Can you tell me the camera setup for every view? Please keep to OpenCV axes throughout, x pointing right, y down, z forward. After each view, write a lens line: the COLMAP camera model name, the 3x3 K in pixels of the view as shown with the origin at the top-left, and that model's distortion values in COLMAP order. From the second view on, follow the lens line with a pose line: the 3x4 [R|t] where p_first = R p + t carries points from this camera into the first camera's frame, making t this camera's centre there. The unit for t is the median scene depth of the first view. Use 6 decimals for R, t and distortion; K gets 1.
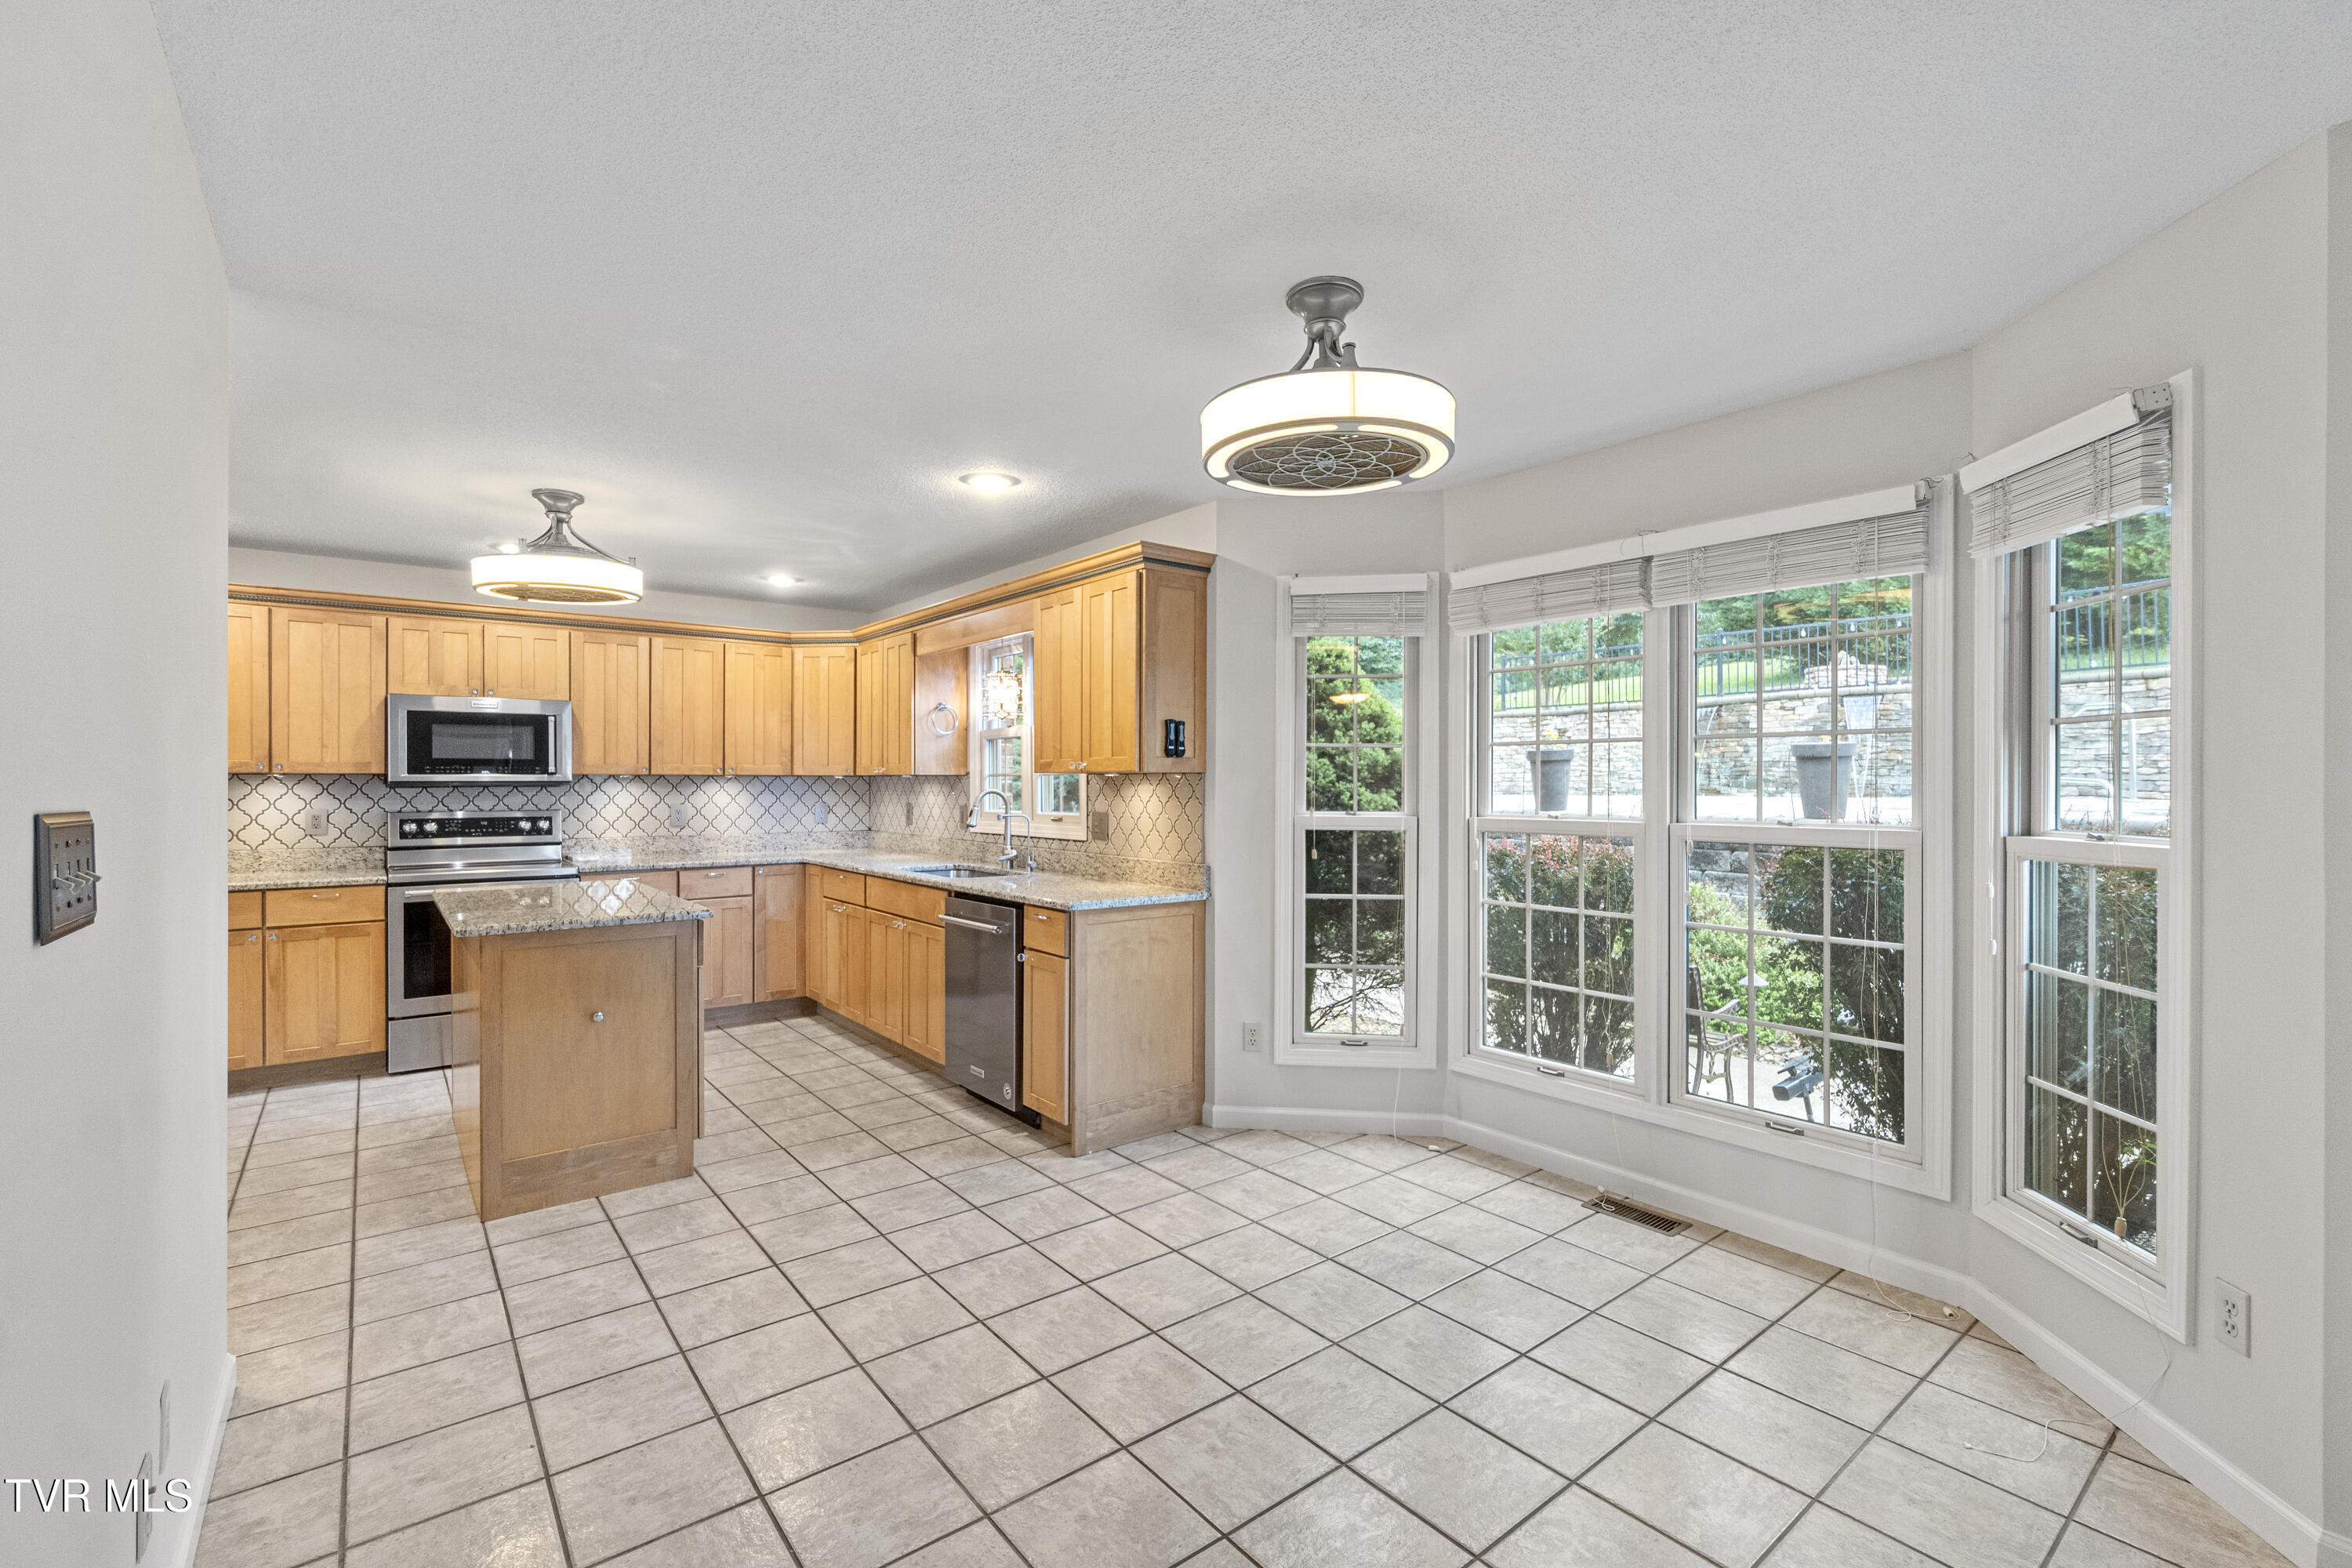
lens RADIAL K [[1025.8, 0, 1176.0], [0, 1025.8, 784.0], [0, 0, 1]] dist [-0.008806, 0.000952]
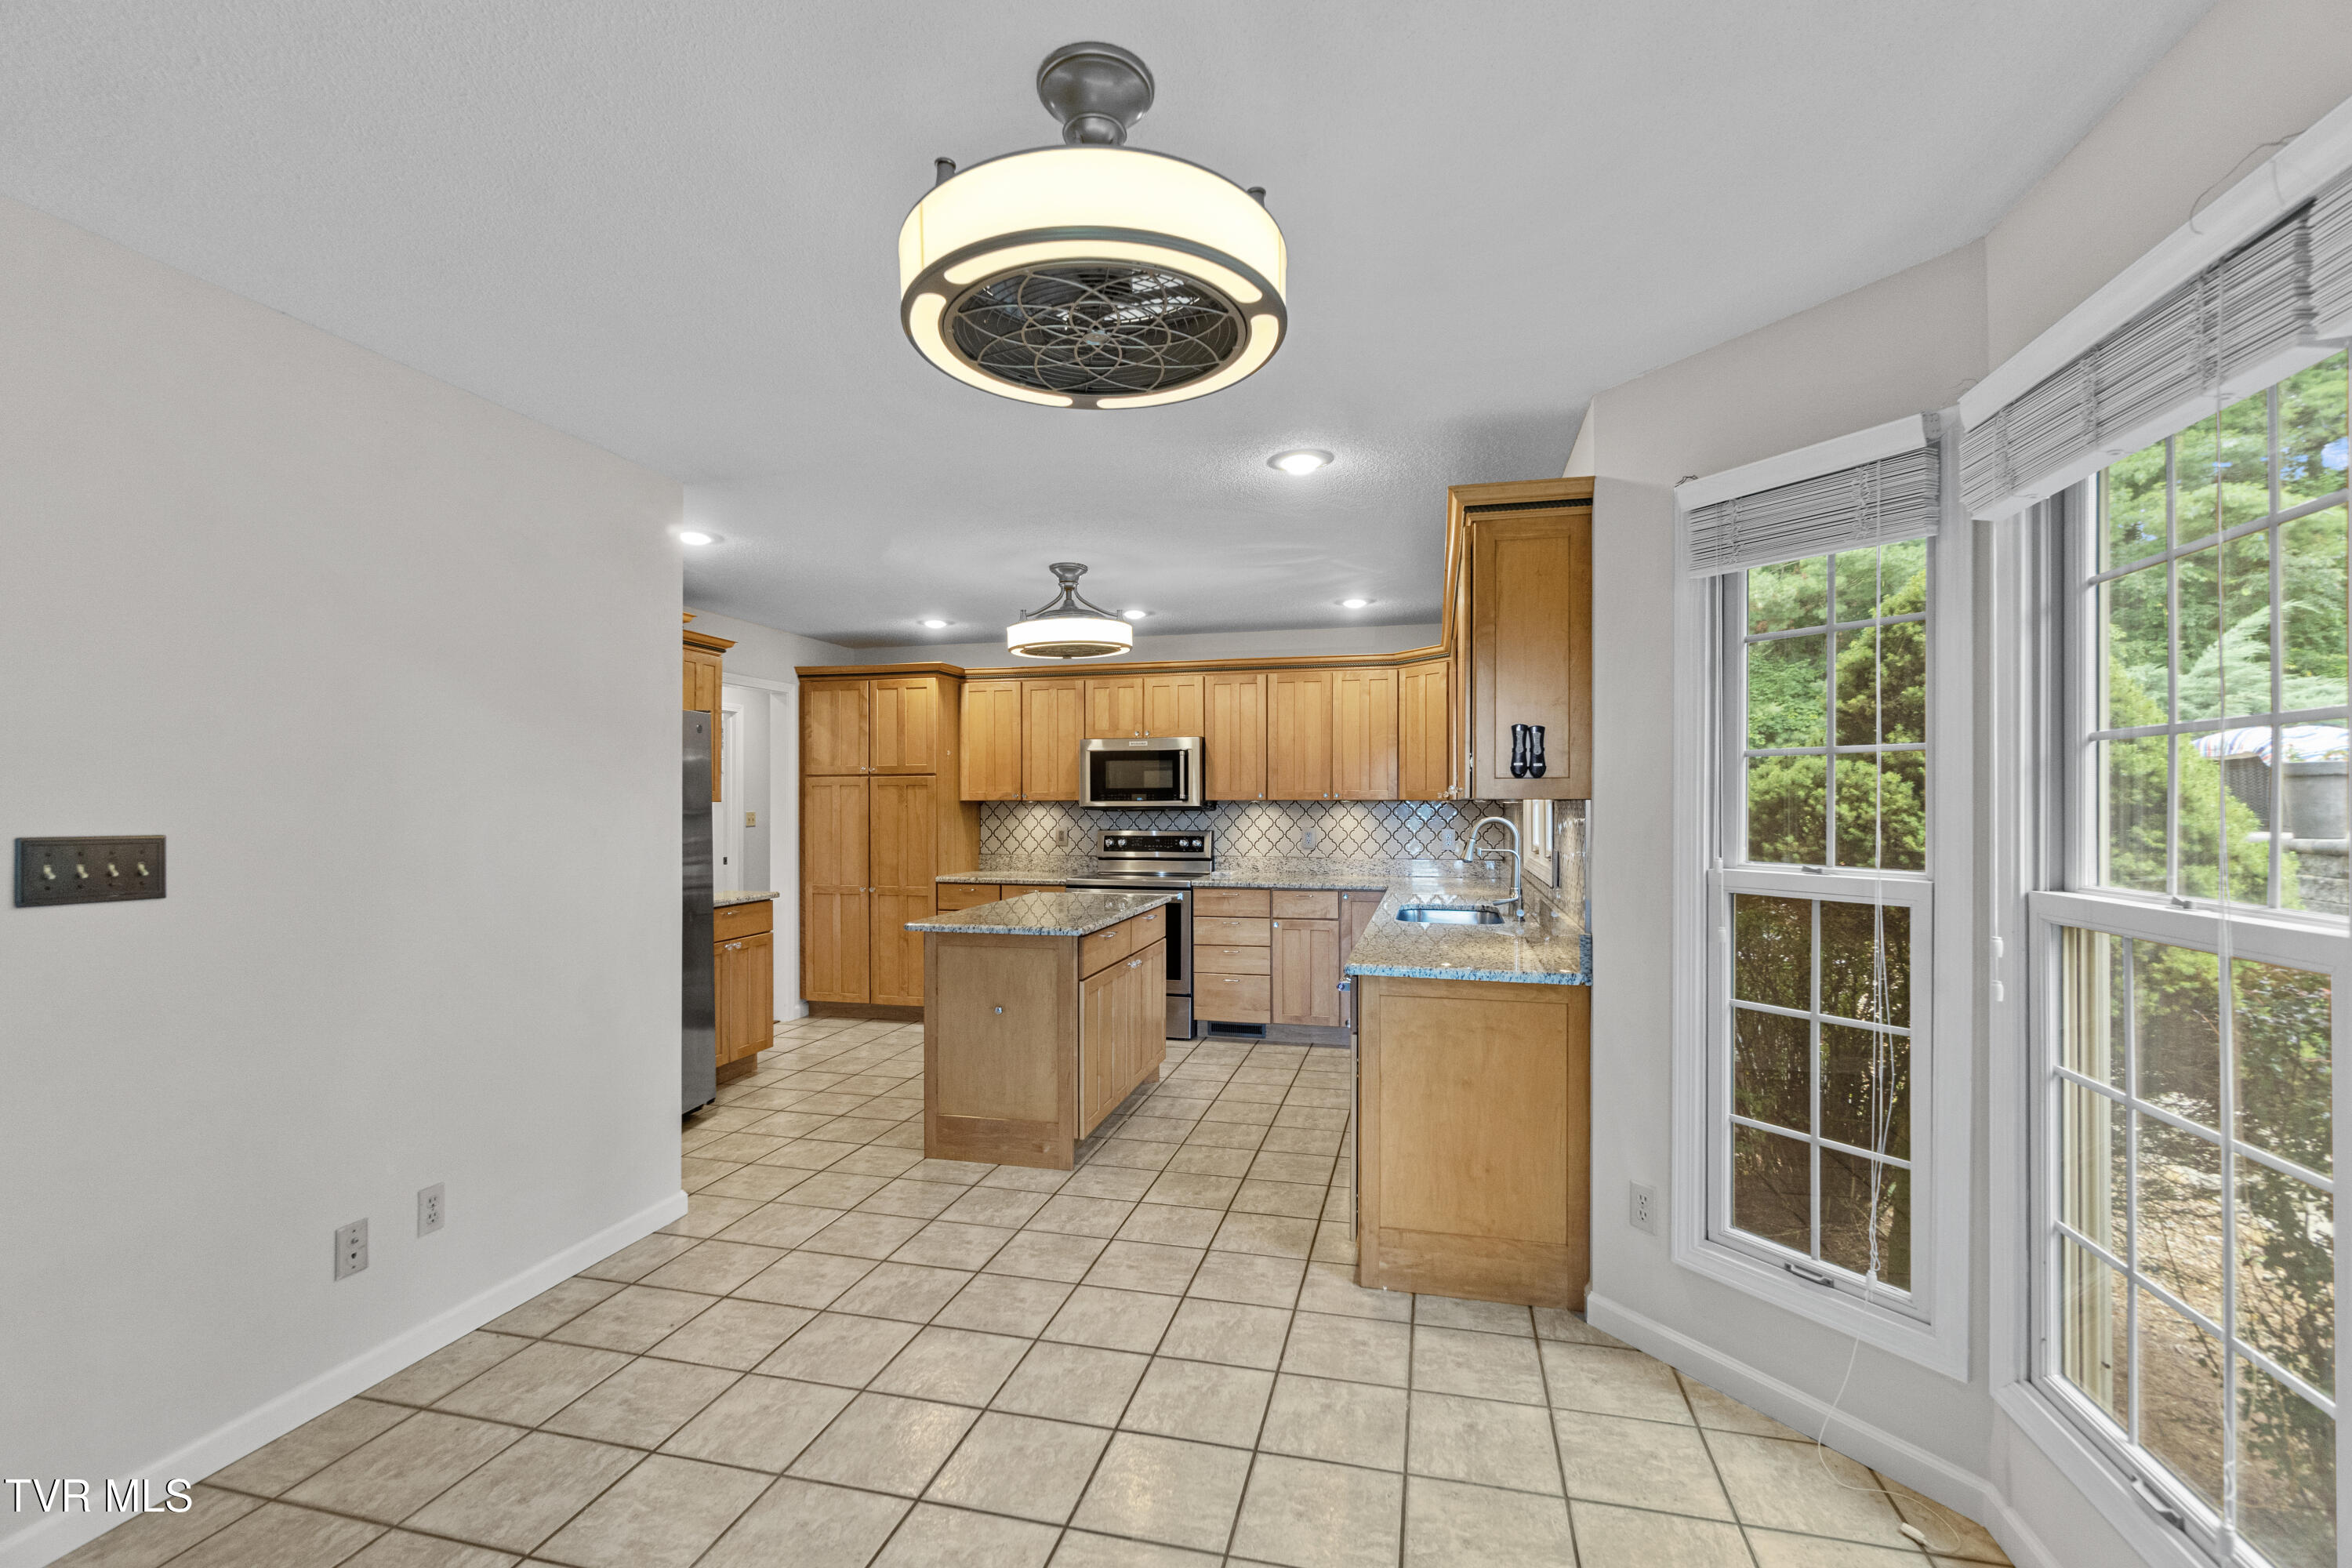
lens RADIAL K [[1020.5, 0, 1174.1], [0, 1020.5, 800.1], [0, 0, 1]] dist [-0.003460, 0.001152]
pose [[0.608822, -0.002193, -0.793304, 0.317765], [-0.000266, 0.999996, -0.002968, -0.006584], [0.793307, 0.002018, 0.608819, 0.293272]]
